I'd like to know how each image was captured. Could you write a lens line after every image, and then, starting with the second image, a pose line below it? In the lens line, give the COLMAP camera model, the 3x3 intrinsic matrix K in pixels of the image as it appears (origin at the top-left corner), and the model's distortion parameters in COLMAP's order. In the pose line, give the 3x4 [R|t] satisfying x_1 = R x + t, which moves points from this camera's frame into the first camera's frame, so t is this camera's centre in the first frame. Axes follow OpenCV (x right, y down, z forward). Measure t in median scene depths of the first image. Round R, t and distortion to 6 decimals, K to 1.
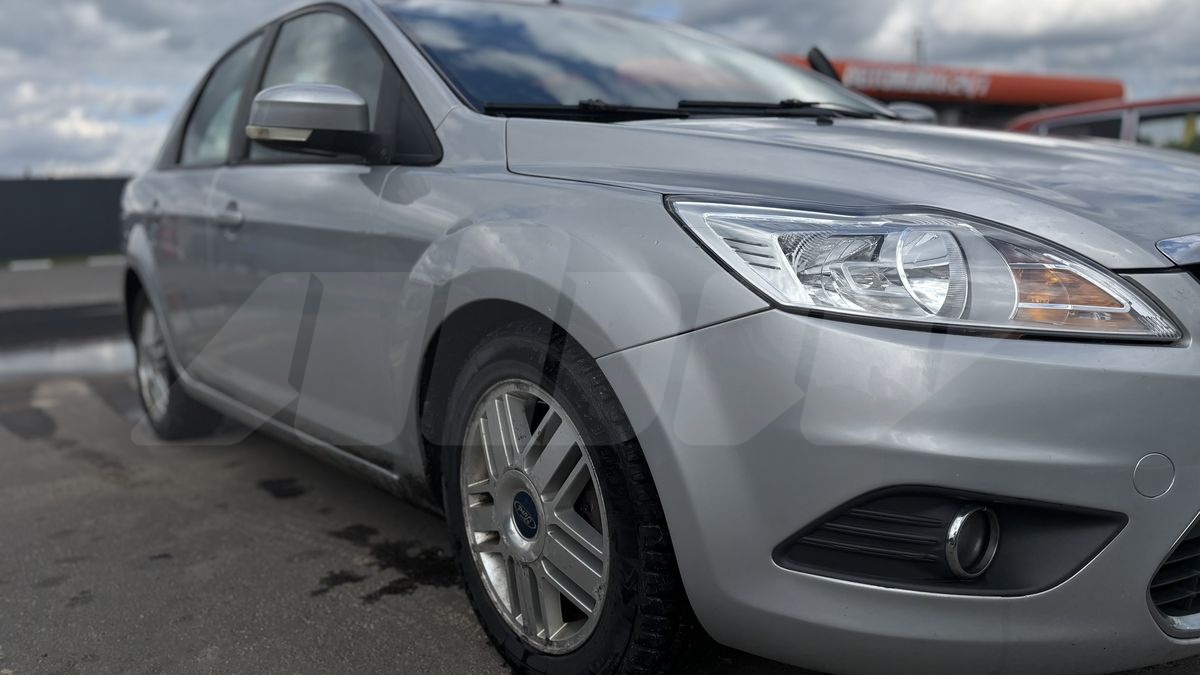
lens RADIAL K [[917.9, 0, 606.2], [0, 917.9, 341.2], [0, 0, 1]] dist [0.083382, -0.116033]
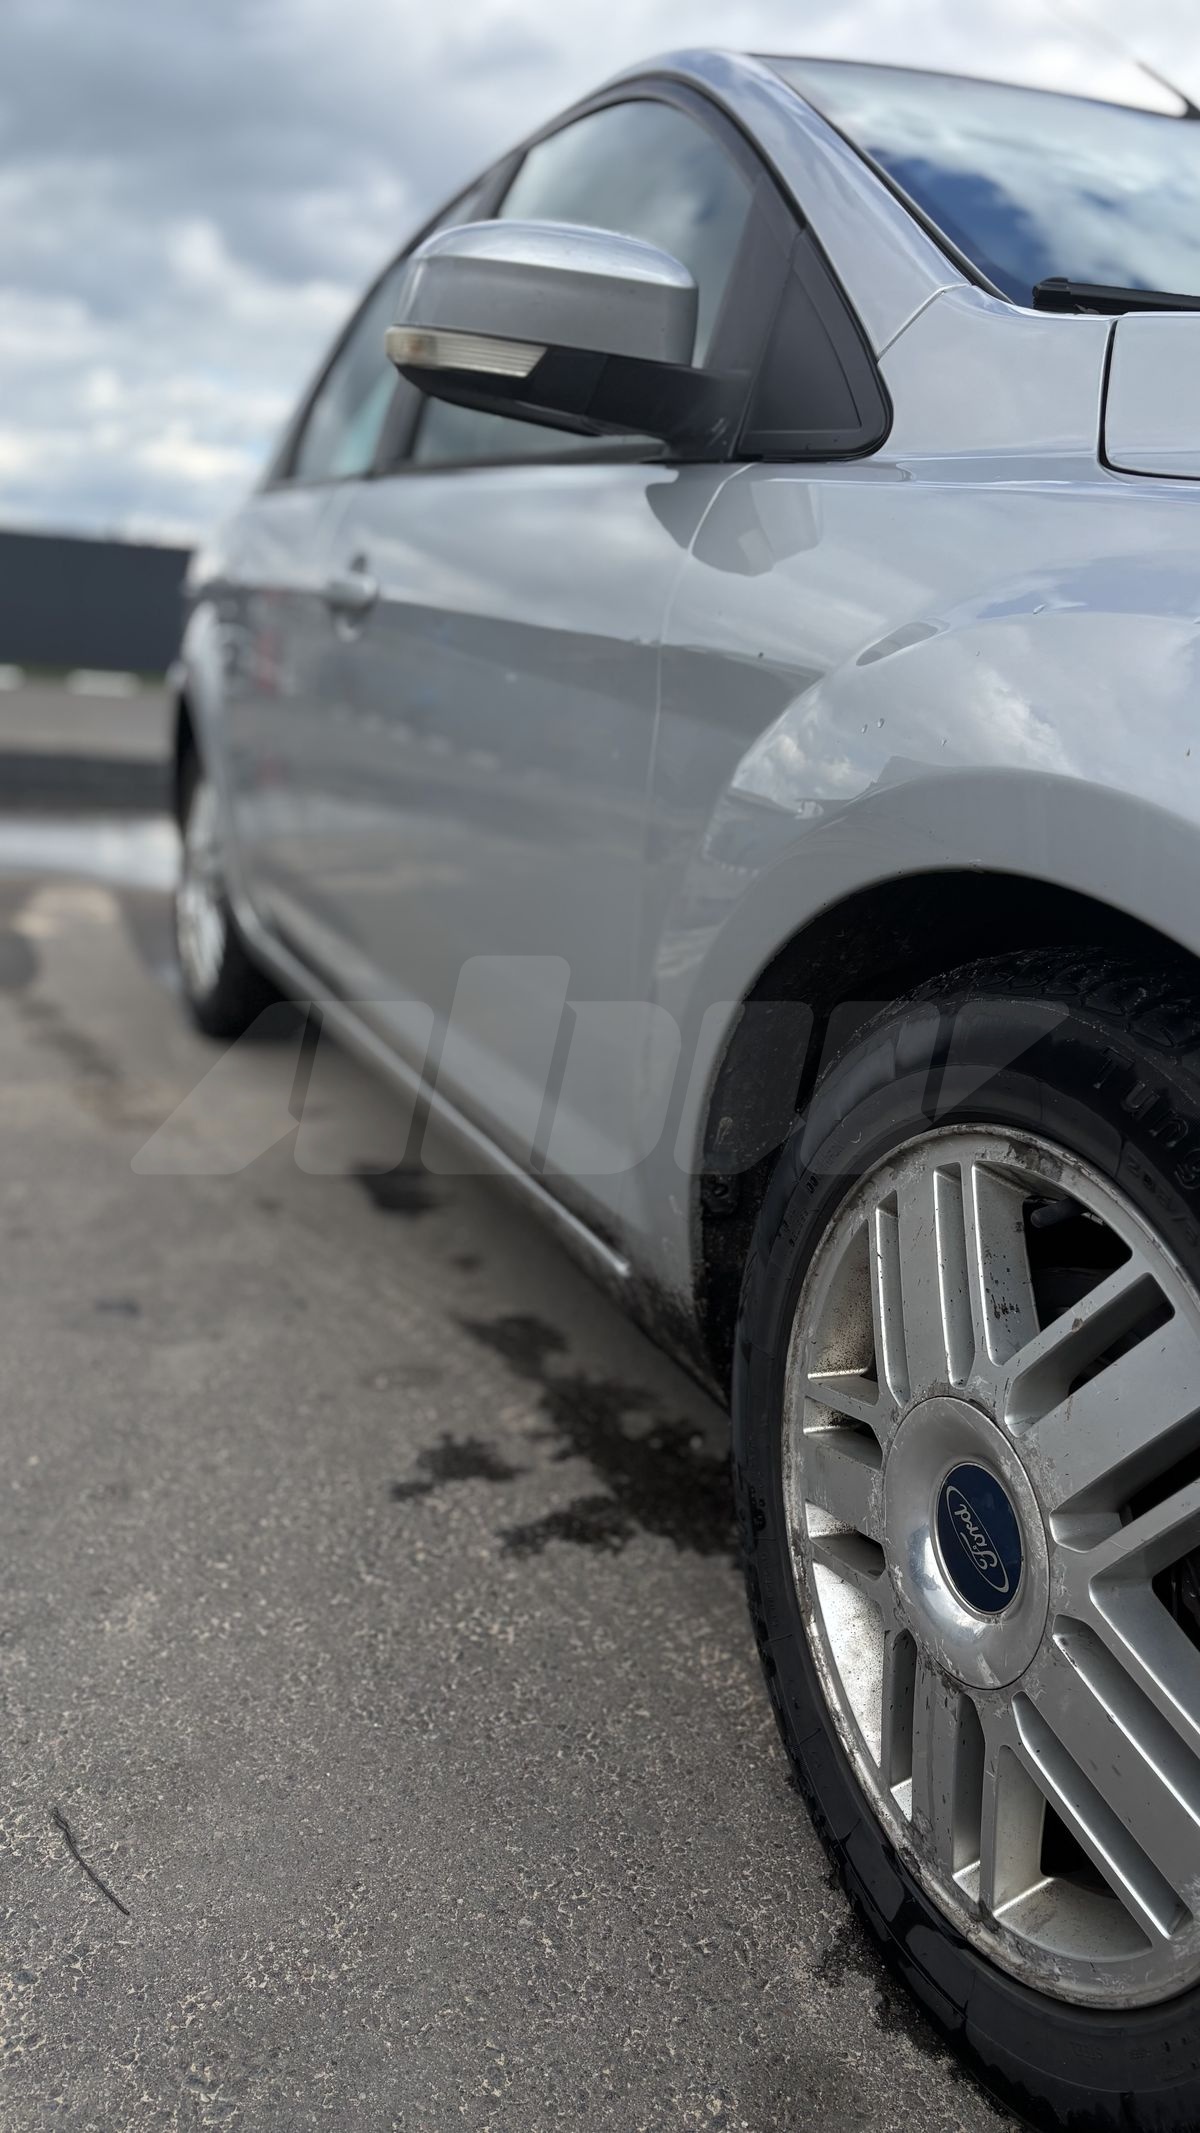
lens RADIAL K [[1631.6, 0, 600.8], [0, 1631.6, 980.0], [0, 0, 1]] dist [0.083382, -0.116033]
pose [[0.955537, 0.156165, -0.250123, -0.078546], [-0.145843, 0.987523, 0.059405, -0.017889], [0.256279, -0.020285, 0.966390, 0.316185]]
